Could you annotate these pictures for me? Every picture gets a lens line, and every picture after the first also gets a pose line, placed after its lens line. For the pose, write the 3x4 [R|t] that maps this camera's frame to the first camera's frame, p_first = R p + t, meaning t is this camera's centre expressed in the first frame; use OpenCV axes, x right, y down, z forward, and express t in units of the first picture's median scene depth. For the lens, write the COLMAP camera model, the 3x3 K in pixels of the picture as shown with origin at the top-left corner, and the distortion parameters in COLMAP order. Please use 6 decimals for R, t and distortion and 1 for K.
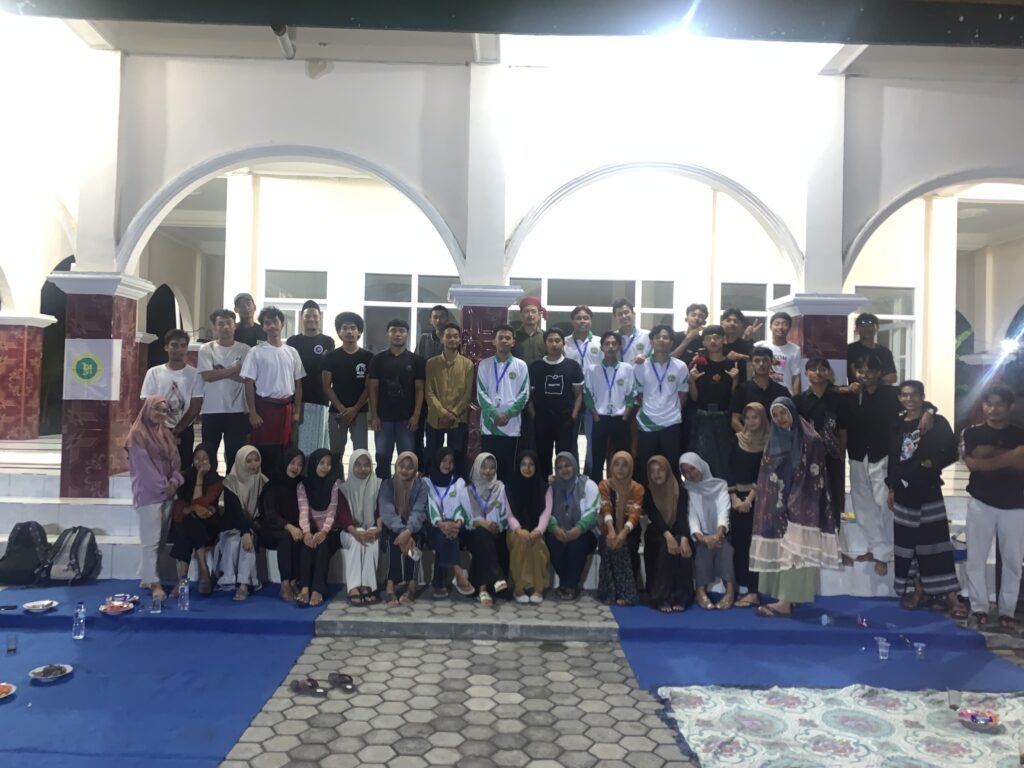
lens RADIAL K [[792.2, 0, 502.3], [0, 792.2, 384.4], [0, 0, 1]] dist [0.008217, -0.003265]
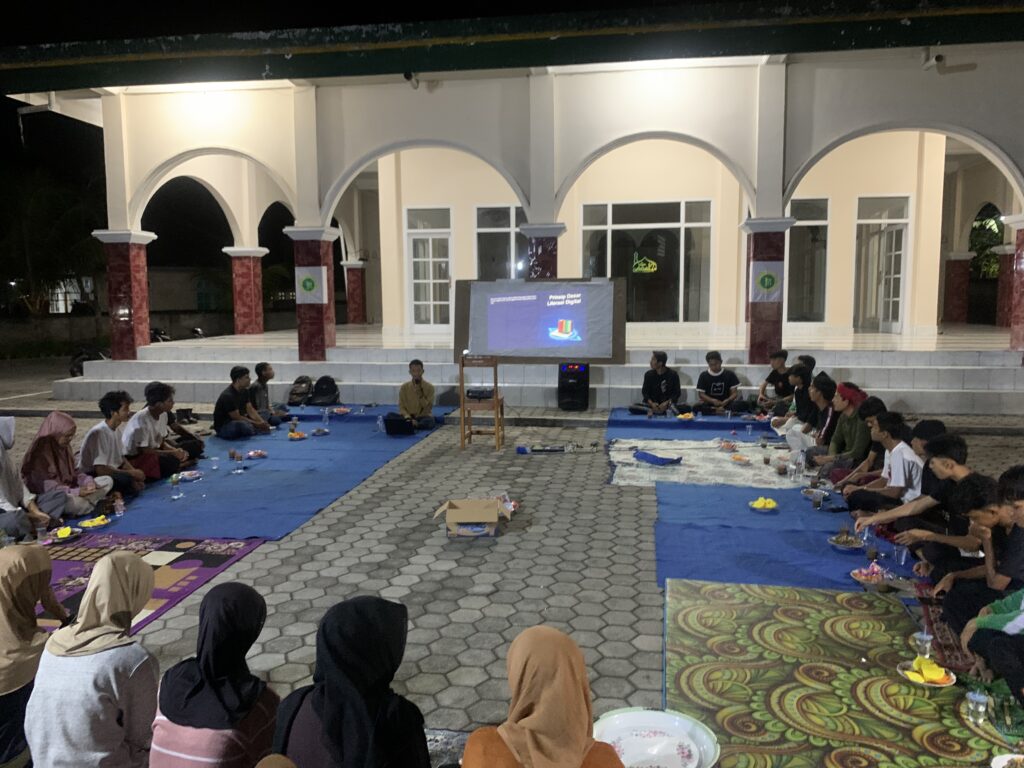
lens RADIAL K [[785.0, 0, 512.0], [0, 785.0, 384.0], [0, 0, 1]] dist [0.008971, 0.004642]
pose [[0.986214, -0.012775, -0.164983, 0.199588], [0.032879, 0.992265, 0.119703, 0.004218], [0.162178, -0.123477, 0.979005, -0.670553]]
